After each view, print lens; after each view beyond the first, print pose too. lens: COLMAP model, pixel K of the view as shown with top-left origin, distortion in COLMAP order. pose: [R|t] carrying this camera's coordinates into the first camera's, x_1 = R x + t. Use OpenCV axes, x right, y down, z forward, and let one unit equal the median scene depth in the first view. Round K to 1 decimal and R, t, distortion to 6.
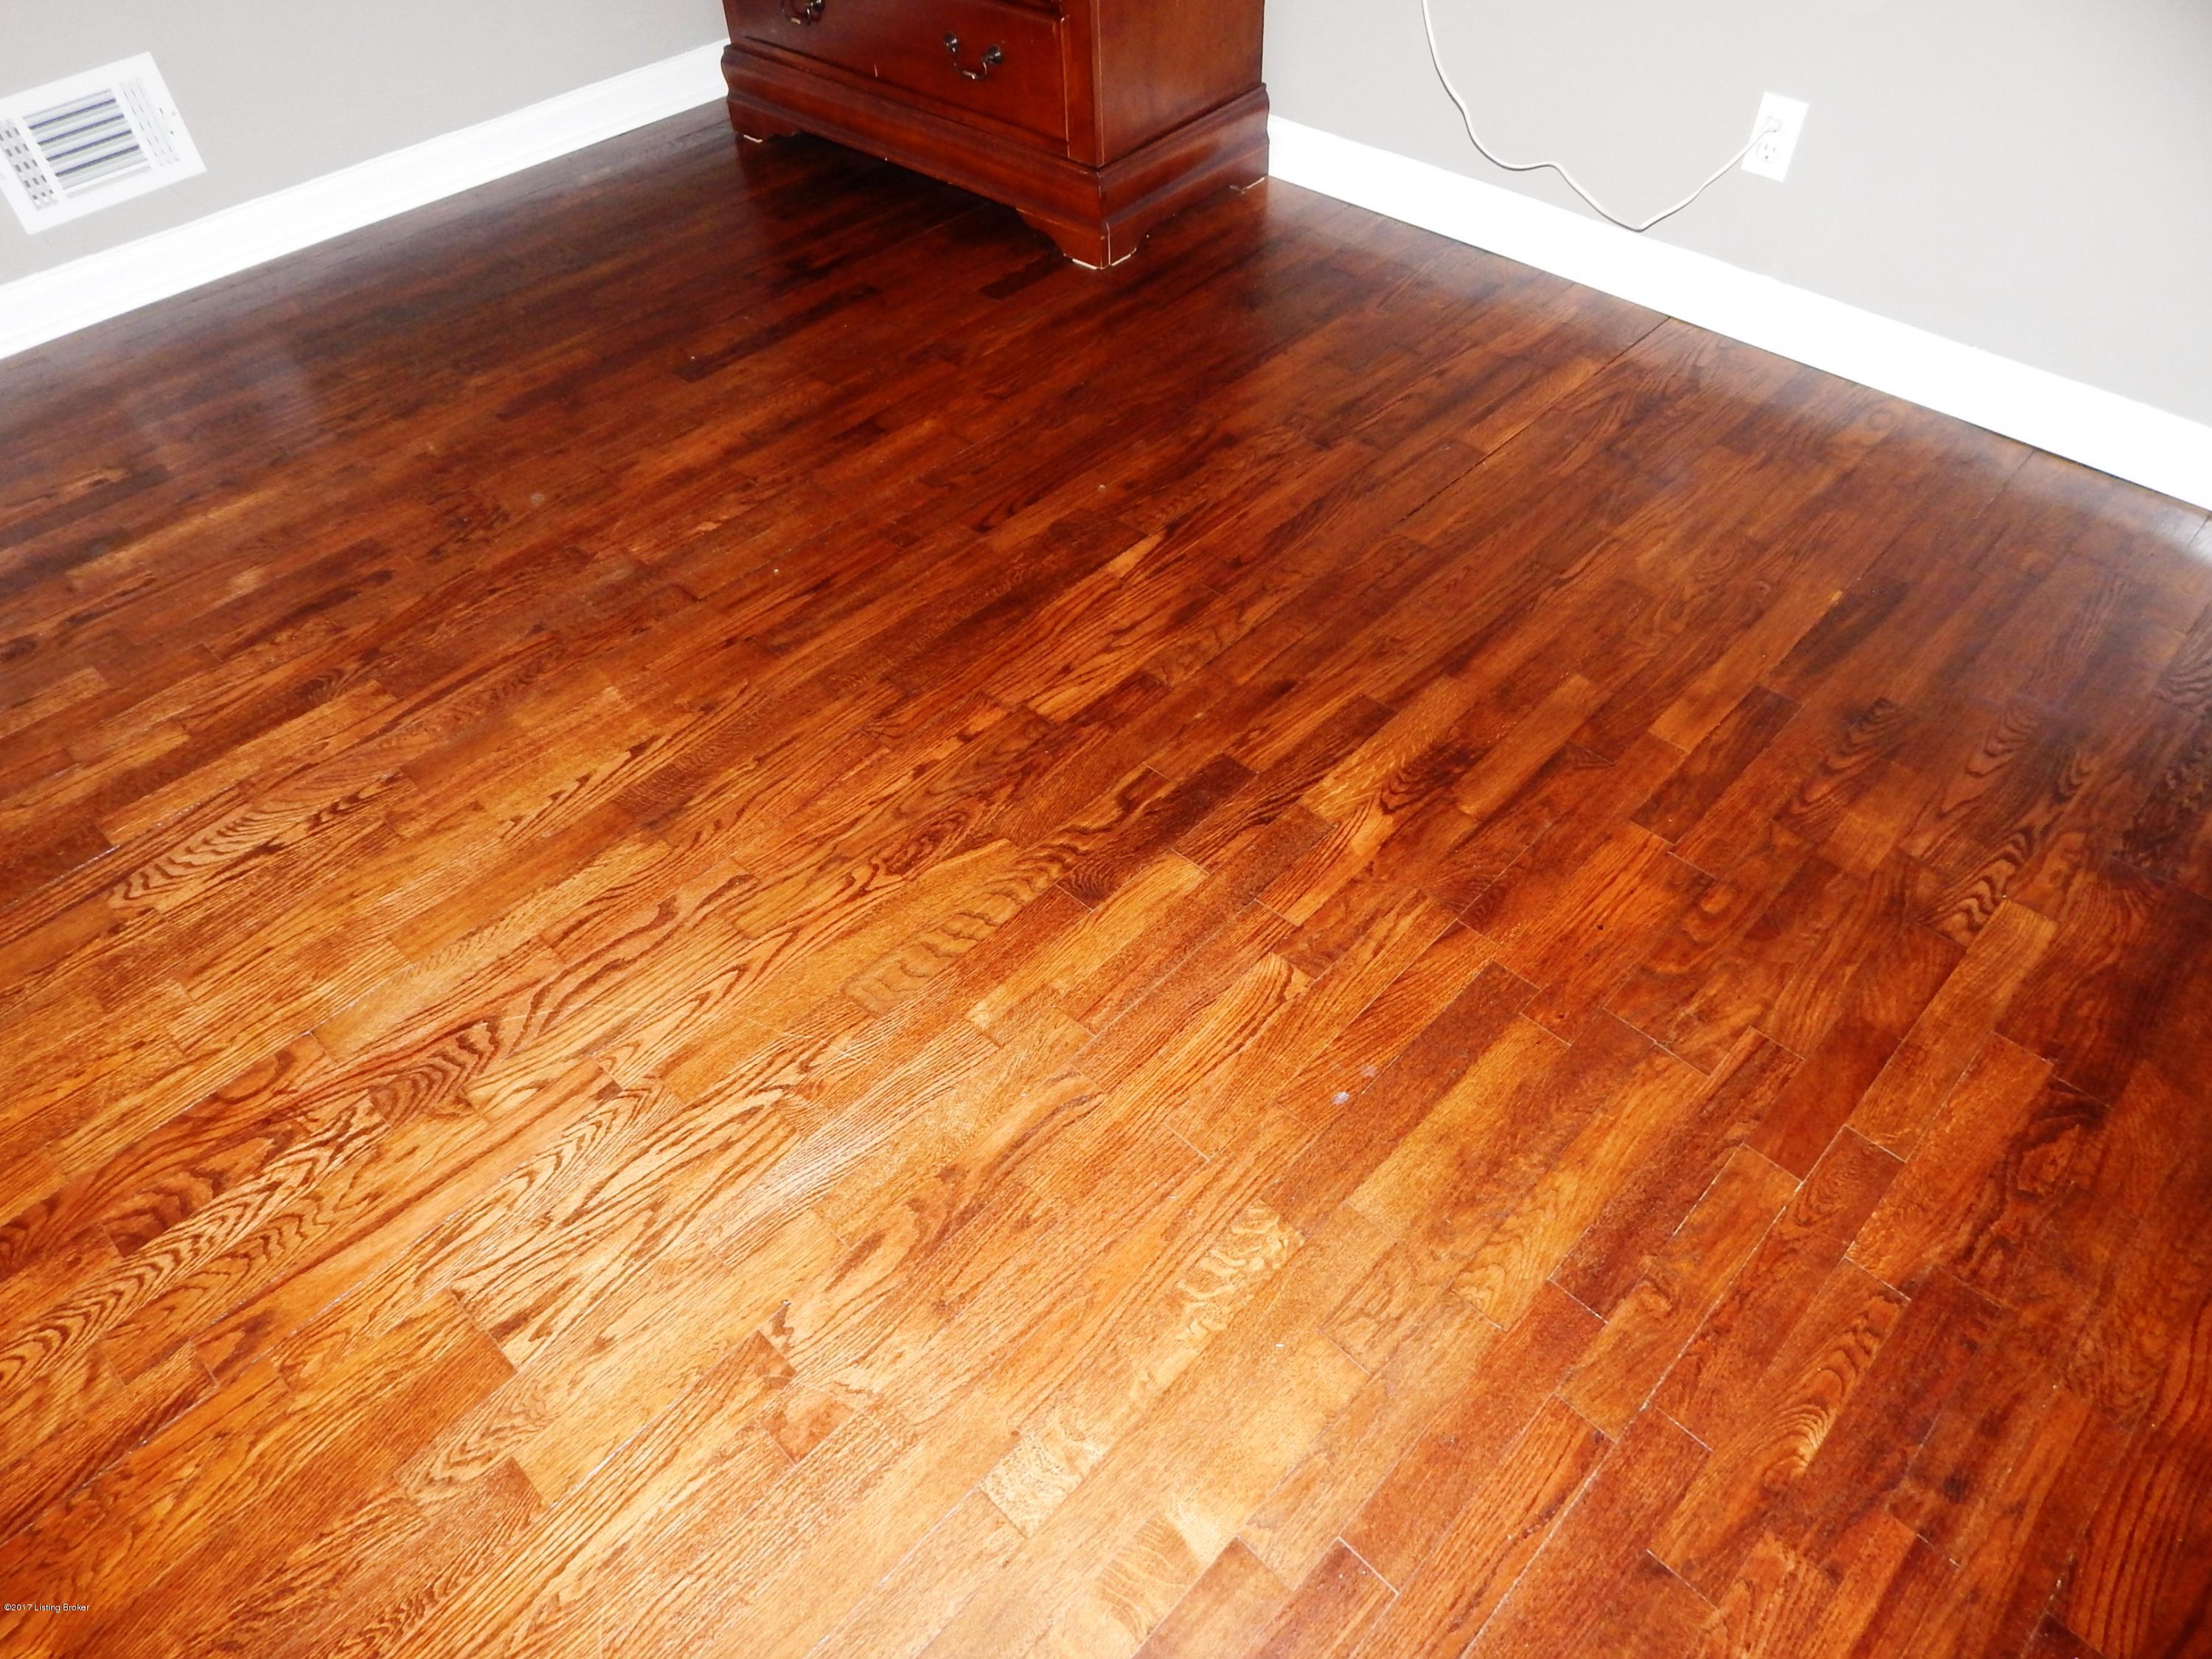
lens RADIAL K [[1550.5, 0, 1146.7], [0, 1550.5, 828.5], [0, 0, 1]] dist [0.015207, -0.025178]
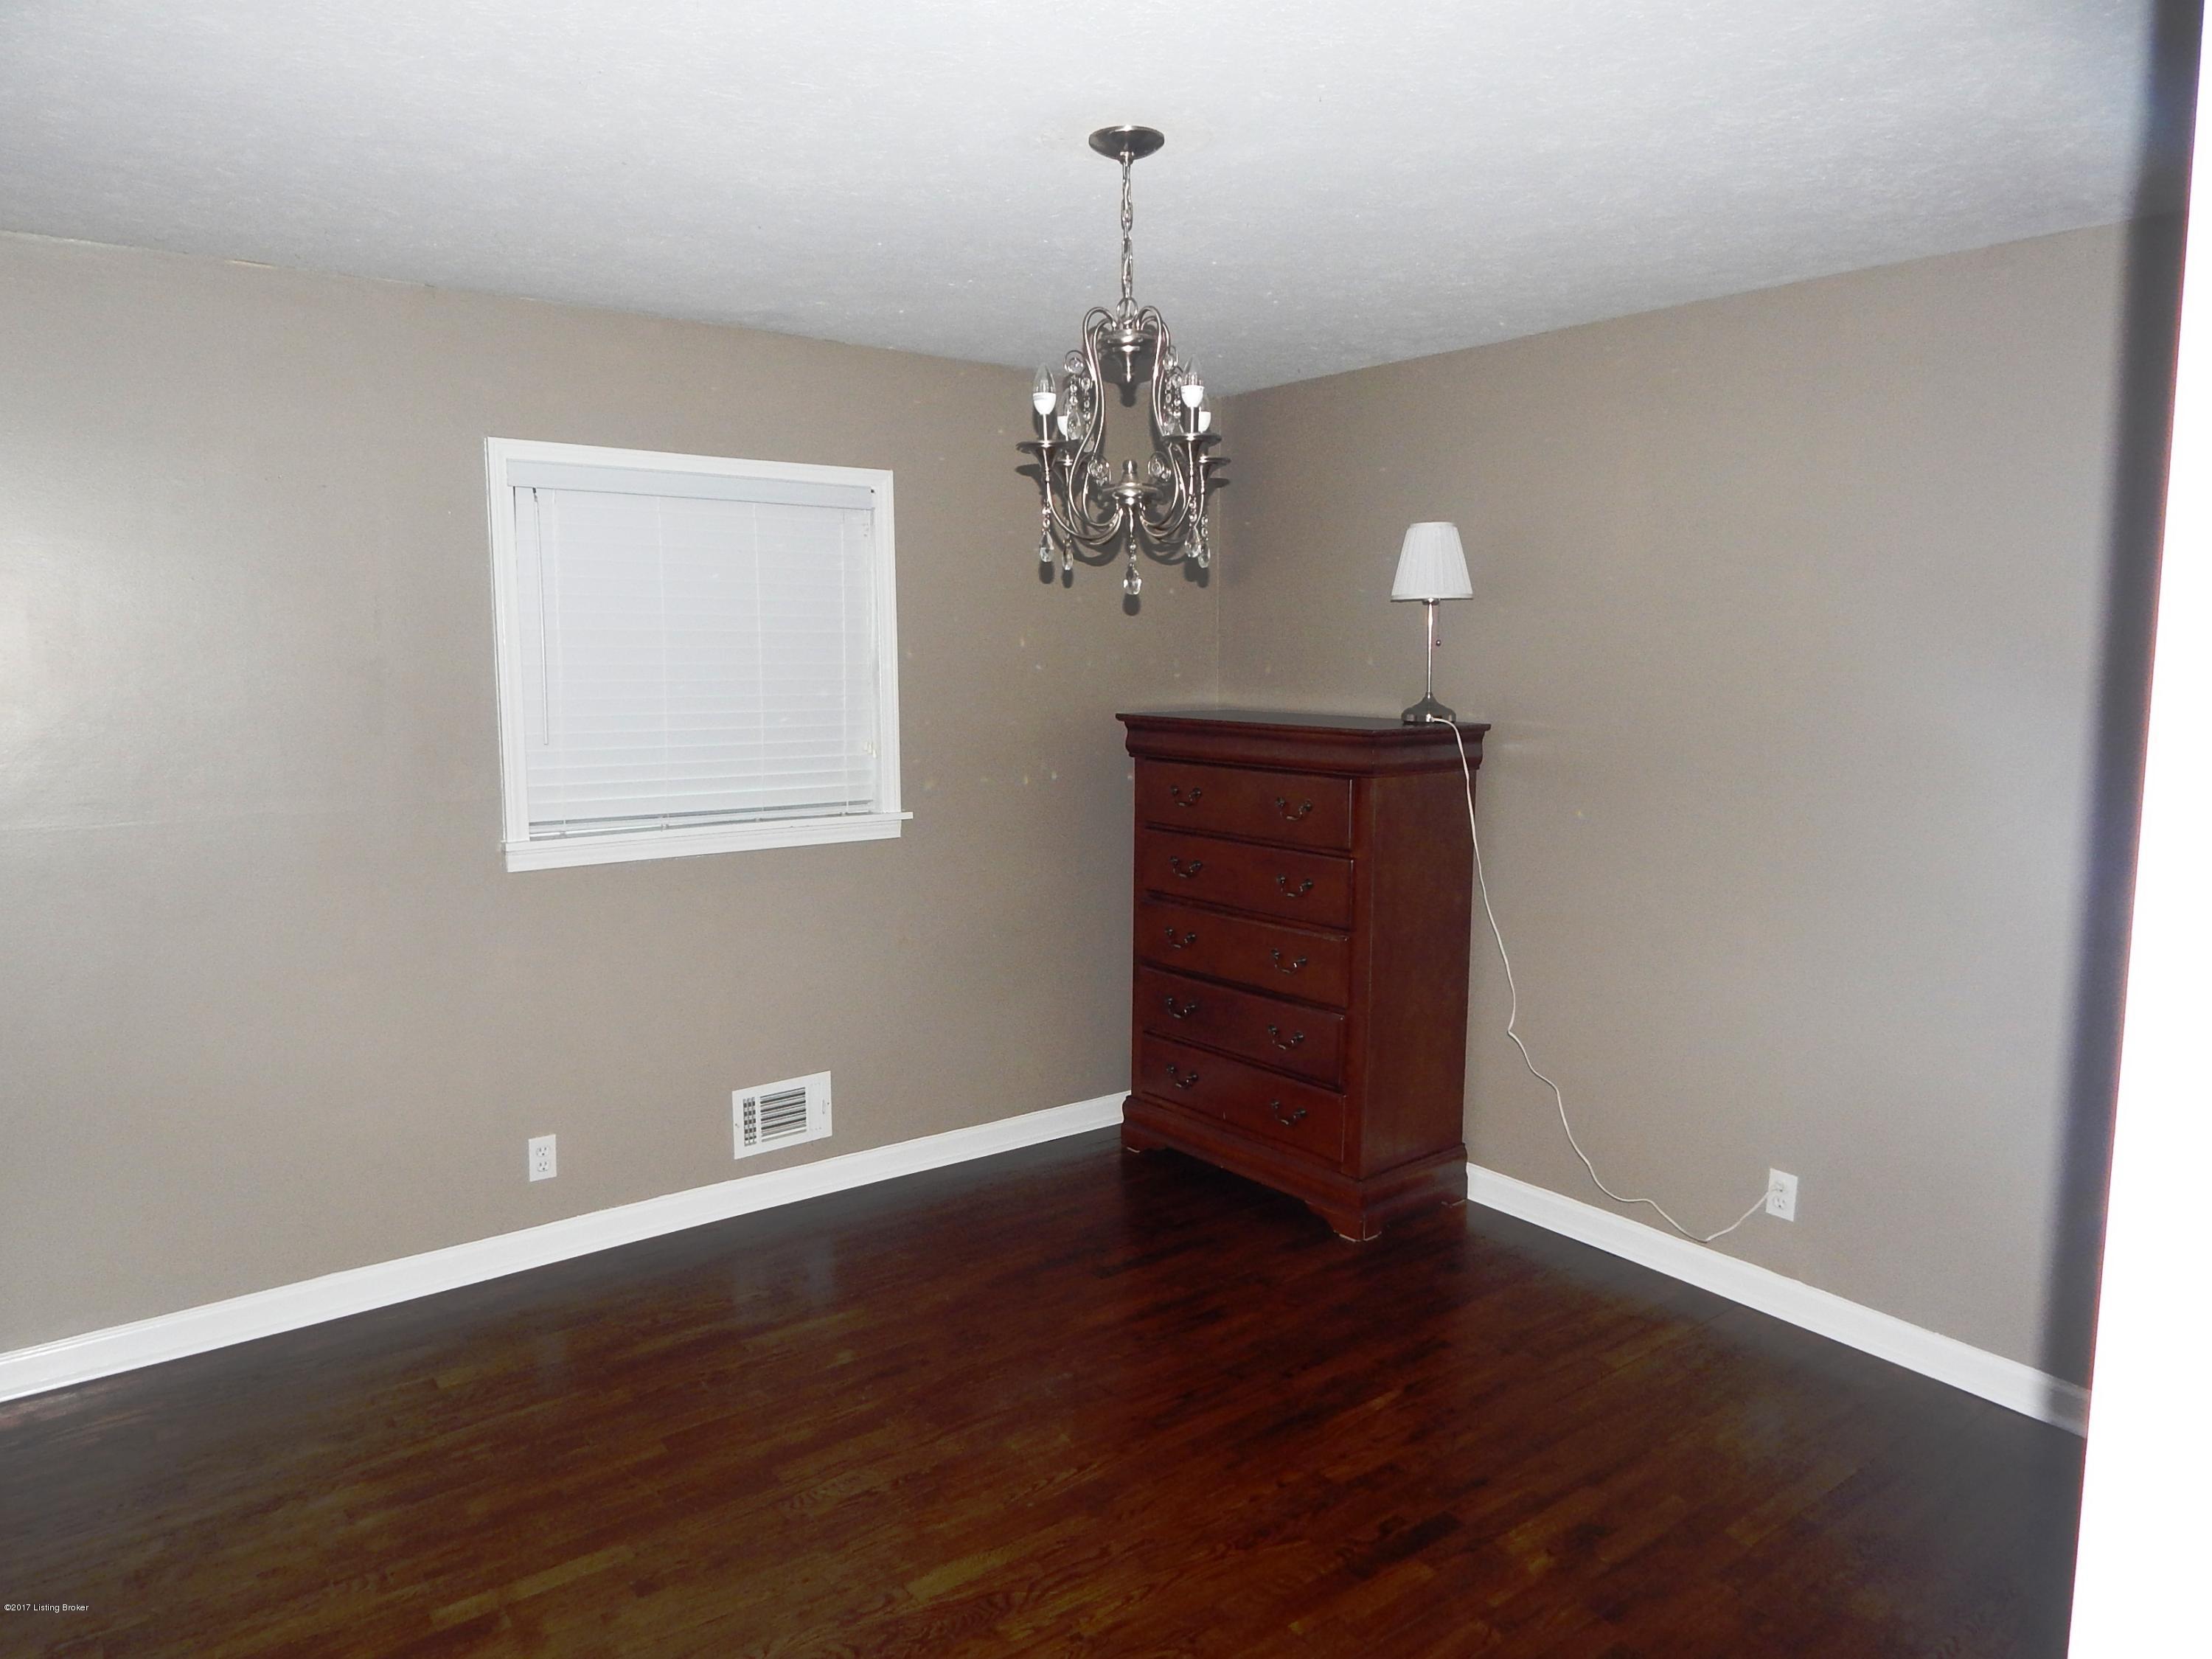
lens RADIAL K [[1452.2, 0, 1106.0], [0, 1452.2, 829.5], [0, 0, 1]] dist [0.018250, 0.000489]
pose [[0.983522, 0.048116, -0.174266, -0.061706], [-0.145476, 0.782930, -0.604861, 0.339505], [0.107335, 0.620246, 0.777029, -0.604856]]
